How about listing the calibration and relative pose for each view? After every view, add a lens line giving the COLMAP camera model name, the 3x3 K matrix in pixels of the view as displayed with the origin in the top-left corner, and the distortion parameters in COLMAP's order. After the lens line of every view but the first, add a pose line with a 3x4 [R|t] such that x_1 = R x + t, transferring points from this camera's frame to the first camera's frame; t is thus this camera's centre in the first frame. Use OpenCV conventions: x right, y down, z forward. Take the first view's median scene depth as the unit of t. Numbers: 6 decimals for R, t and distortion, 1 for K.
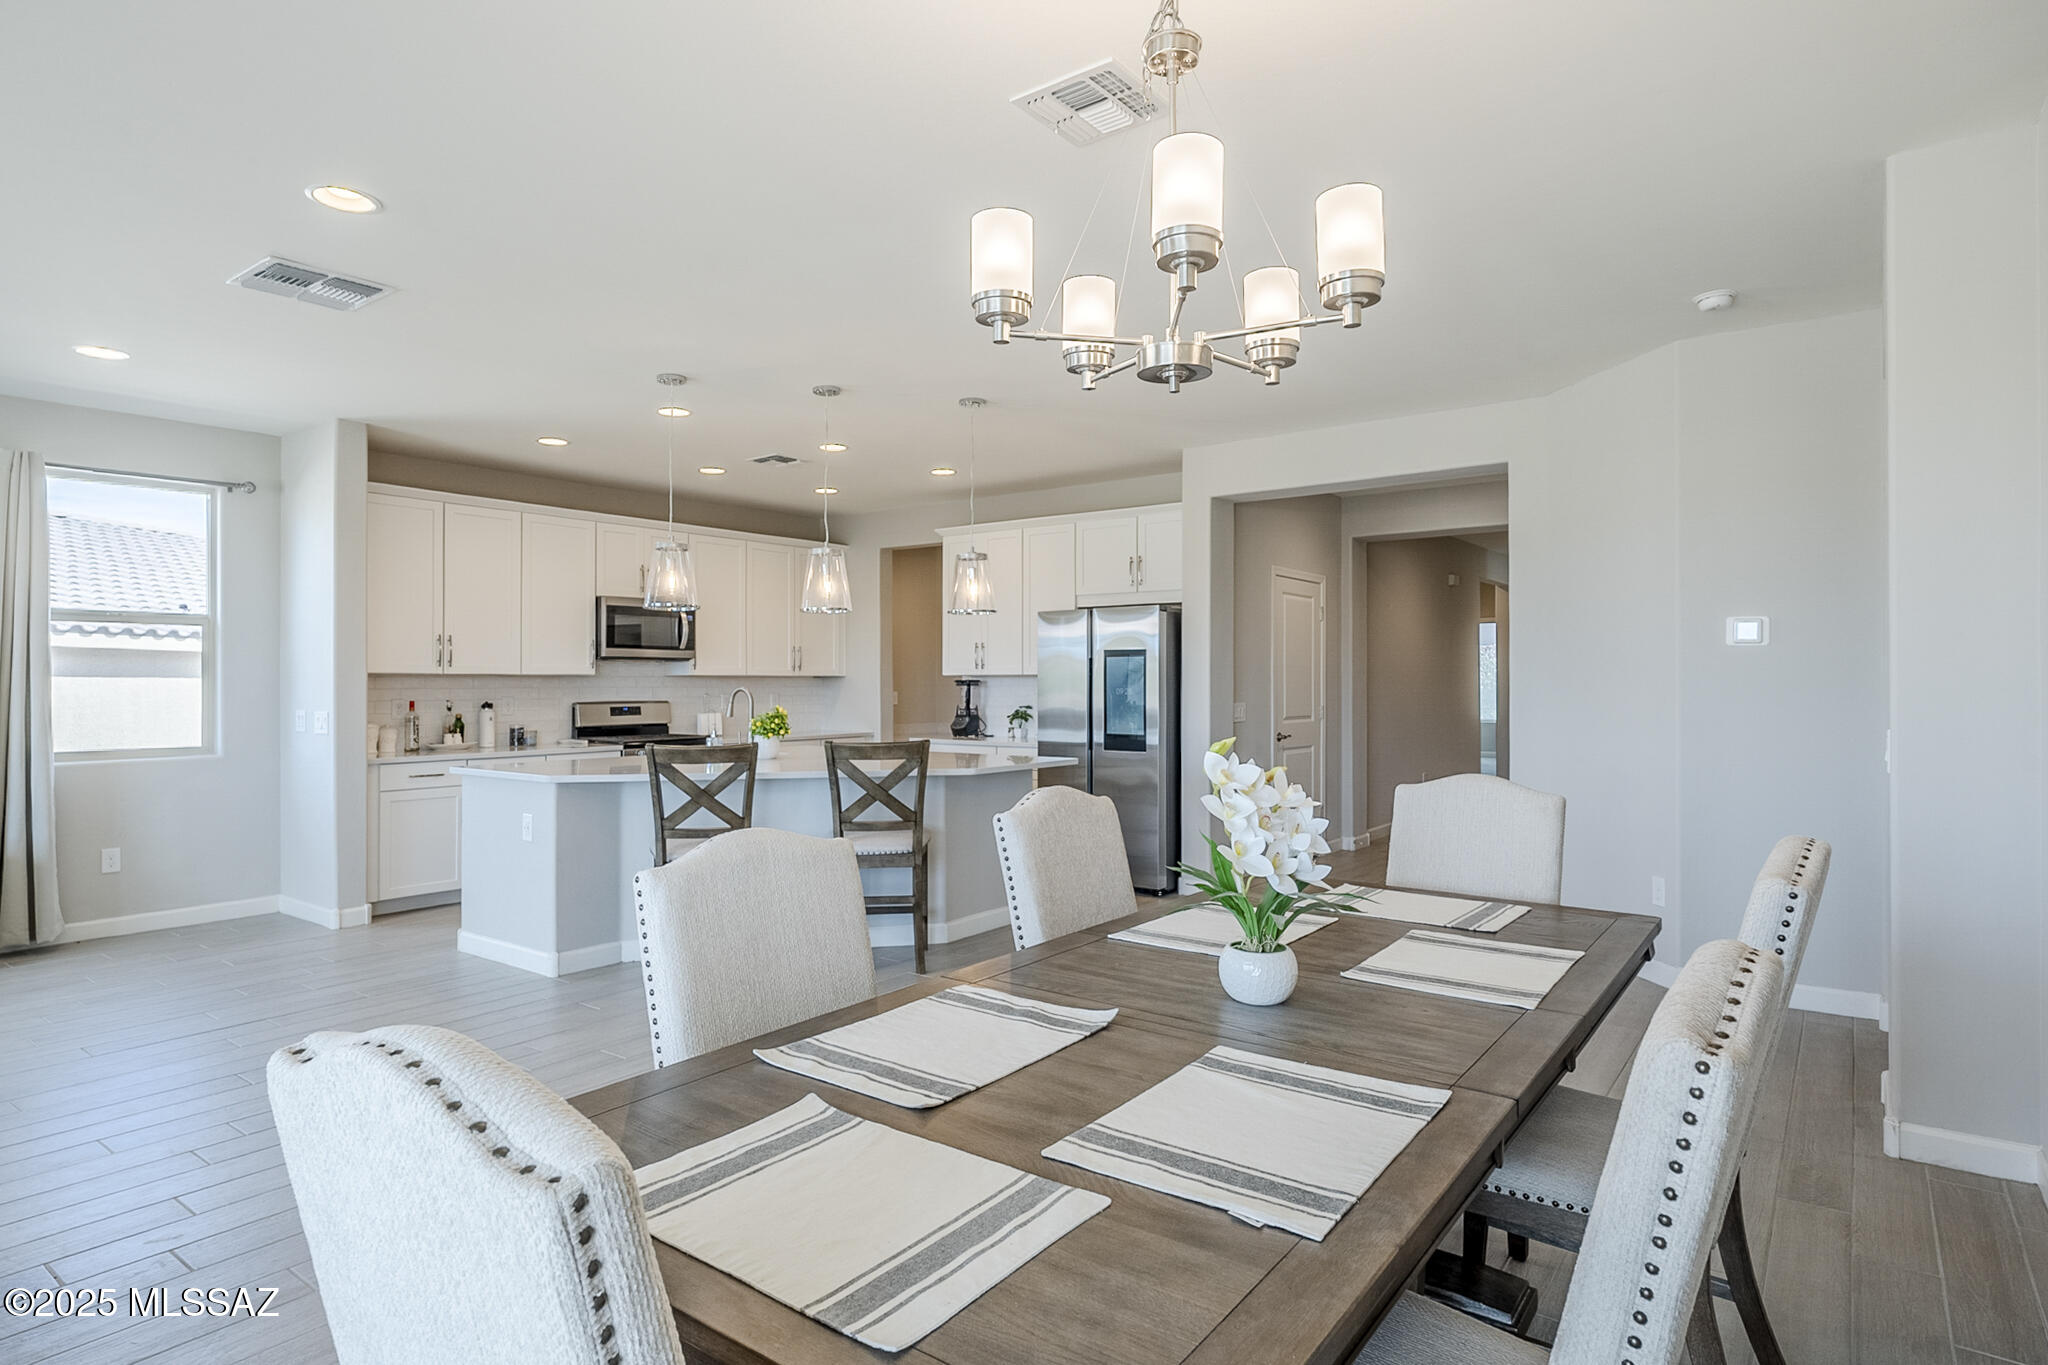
lens RADIAL K [[1106.3, 0, 1025.5], [0, 1106.3, 676.0], [0, 0, 1]] dist [-0.001887, -0.000798]
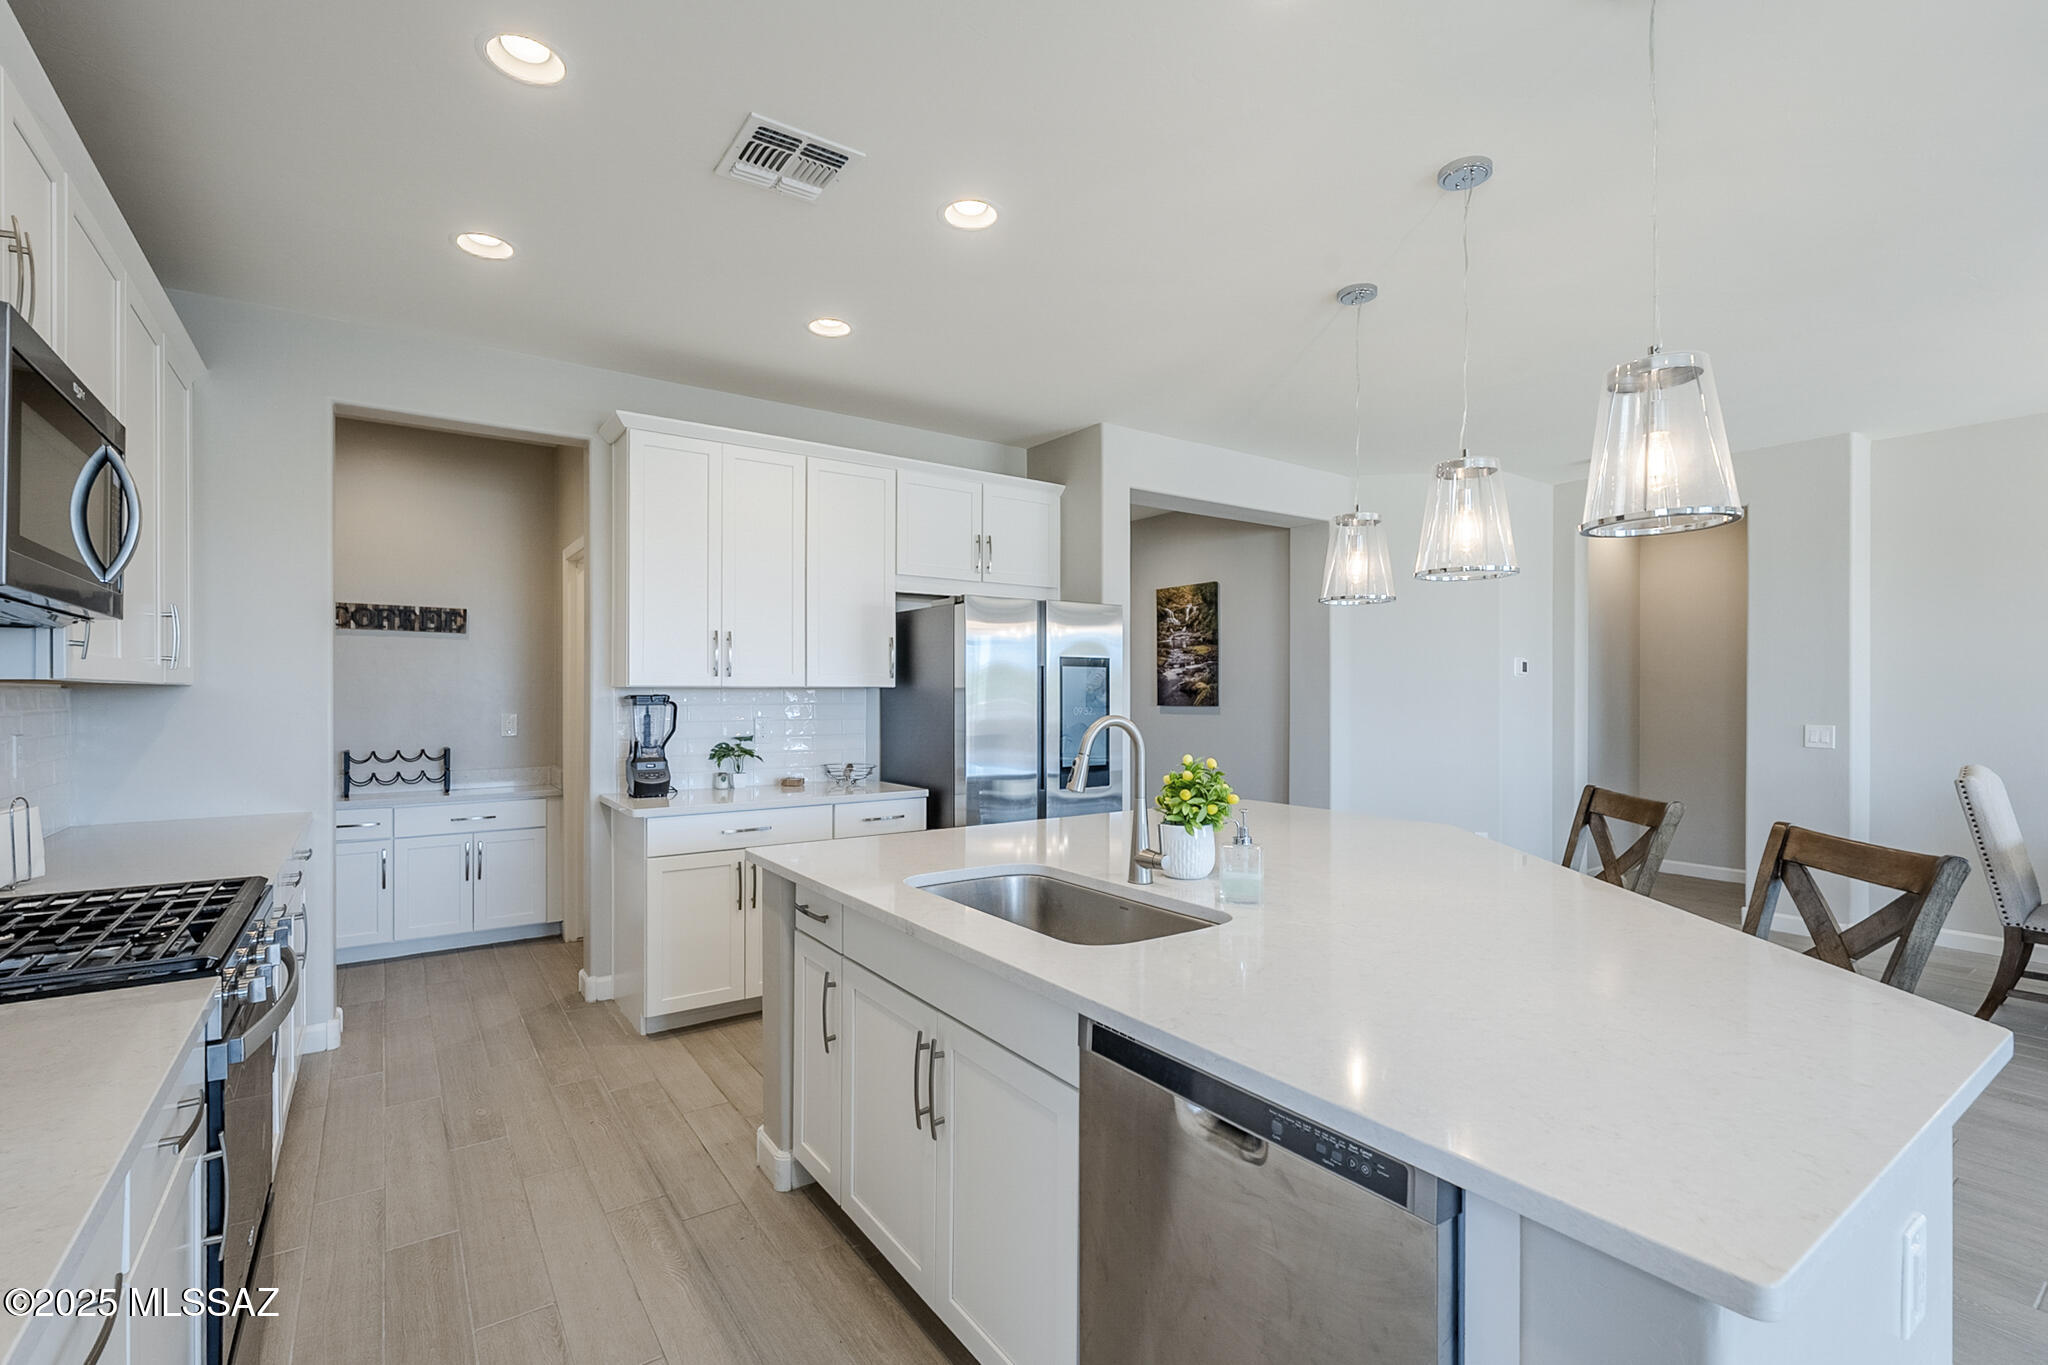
lens RADIAL K [[911.4, 0, 1012.4], [0, 911.4, 687.1], [0, 0, 1]] dist [-0.002373, -0.001079]
pose [[0.321833, 0.006022, 0.946777, -0.504900], [-0.006632, 0.999970, -0.004106, 0.000279], [-0.946773, -0.004957, 0.321863, 0.794389]]
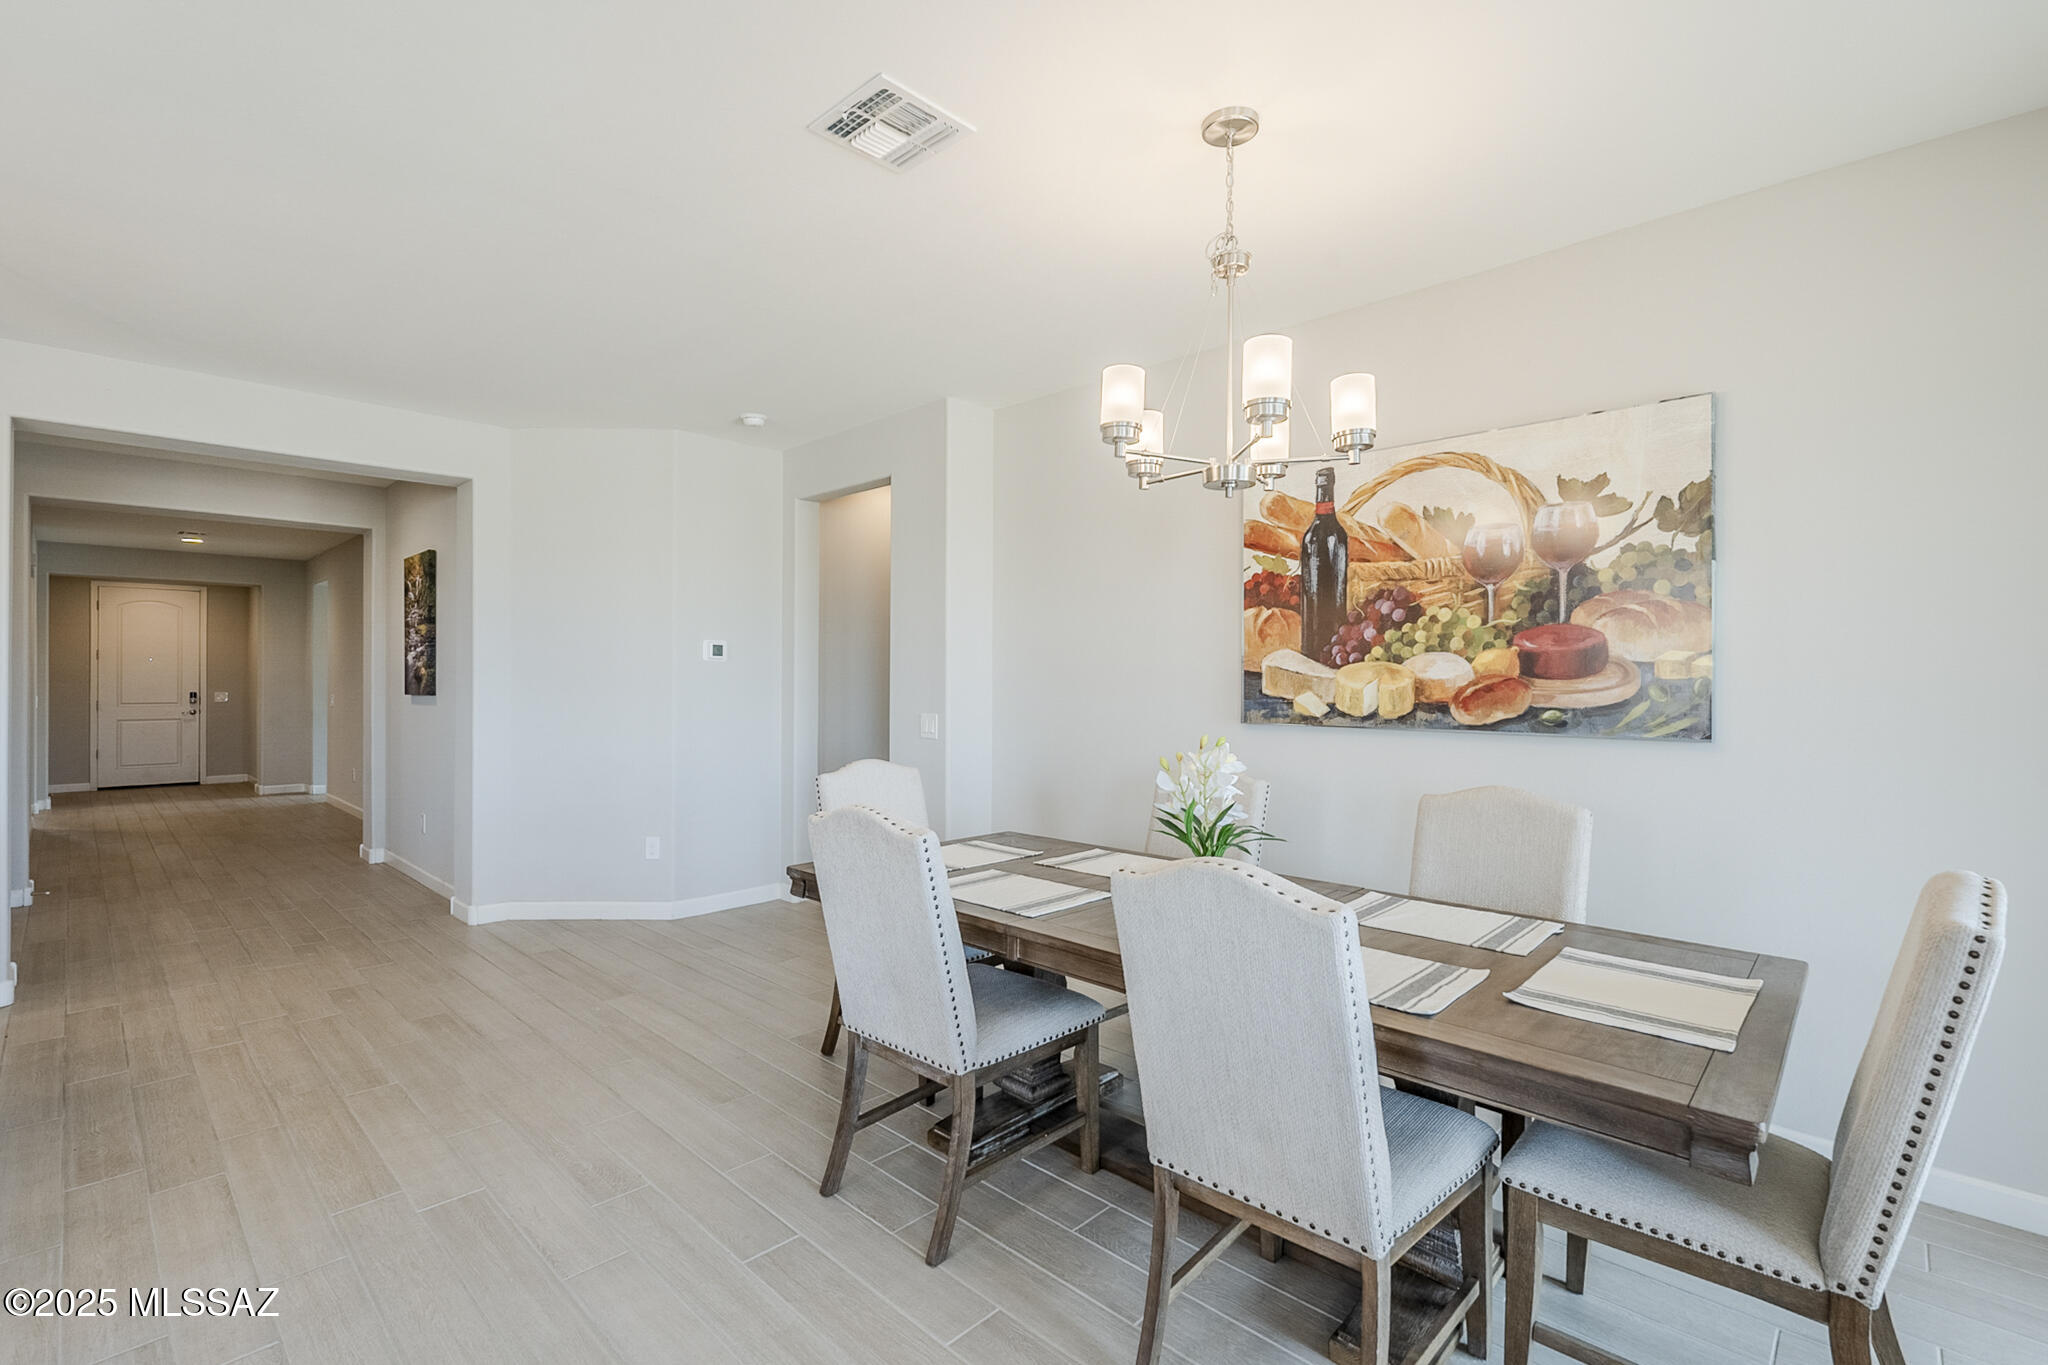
lens RADIAL K [[911.4, 0, 1012.4], [0, 911.4, 687.1], [0, 0, 1]] dist [-0.002373, -0.001079]
pose [[0.136123, -0.008668, 0.990654, -0.279948], [-0.005877, 0.999937, 0.009556, -0.003220], [-0.990674, -0.007123, 0.136064, 0.290392]]
